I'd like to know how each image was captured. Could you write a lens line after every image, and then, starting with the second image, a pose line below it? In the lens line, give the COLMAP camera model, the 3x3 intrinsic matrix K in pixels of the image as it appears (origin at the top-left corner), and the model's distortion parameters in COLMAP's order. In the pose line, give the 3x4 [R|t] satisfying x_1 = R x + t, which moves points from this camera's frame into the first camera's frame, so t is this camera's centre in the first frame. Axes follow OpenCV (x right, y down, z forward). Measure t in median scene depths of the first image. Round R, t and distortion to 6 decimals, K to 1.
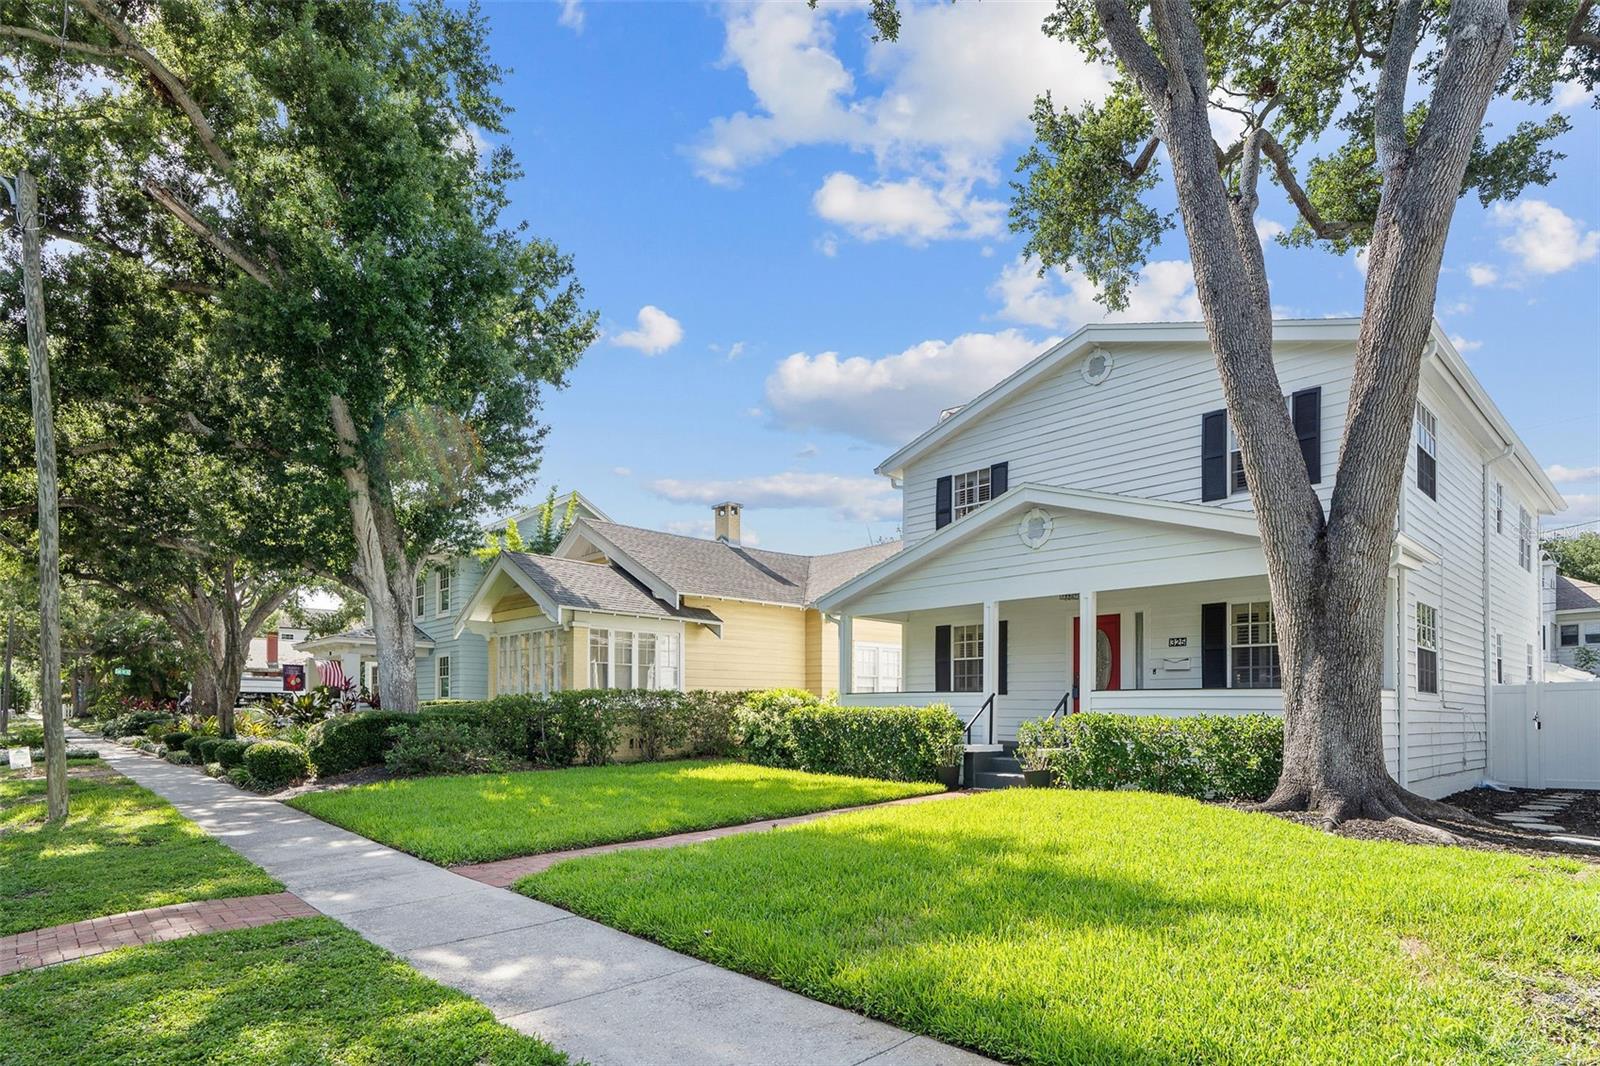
lens RADIAL K [[851.4, 0, 800.0], [0, 851.4, 533.0], [0, 0, 1]] dist [-0.000615, -0.000088]
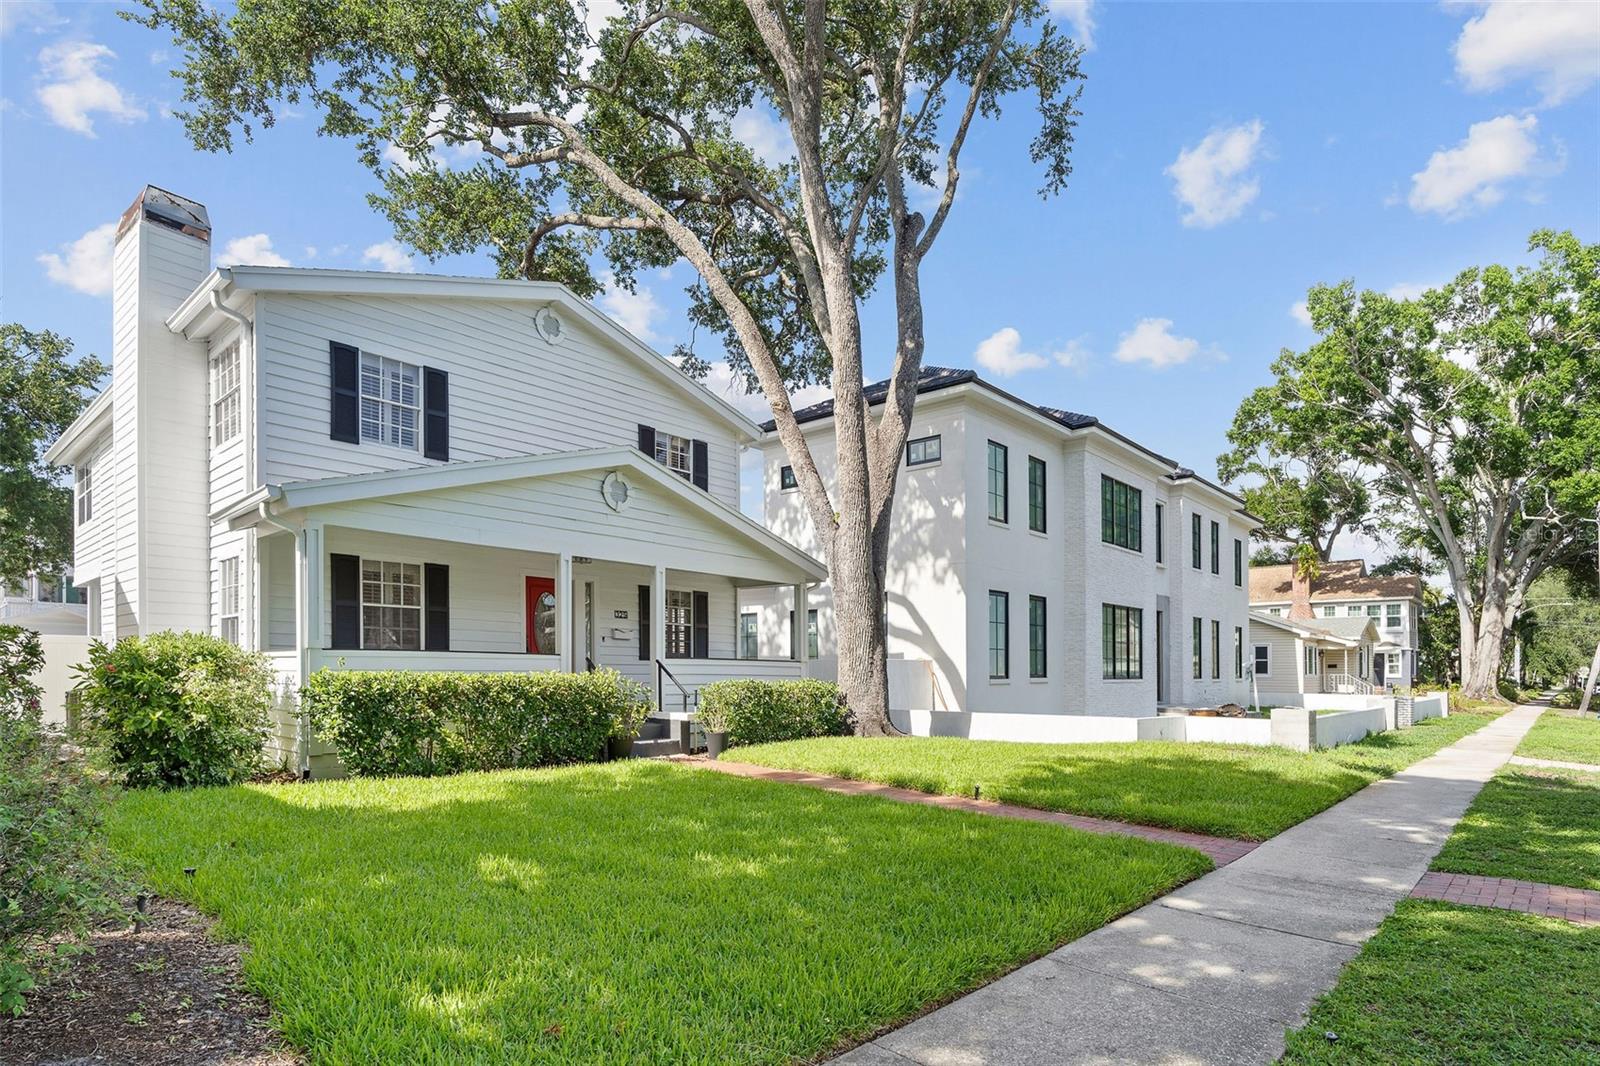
lens RADIAL K [[851.4, 0, 800.0], [0, 851.4, 533.0], [0, 0, 1]] dist [-0.000615, -0.000088]
pose [[-0.076172, 0.153939, 0.985140, -0.560315], [-0.214756, 0.962289, -0.166974, 0.131229], [-0.973693, -0.224284, -0.040240, 0.684575]]
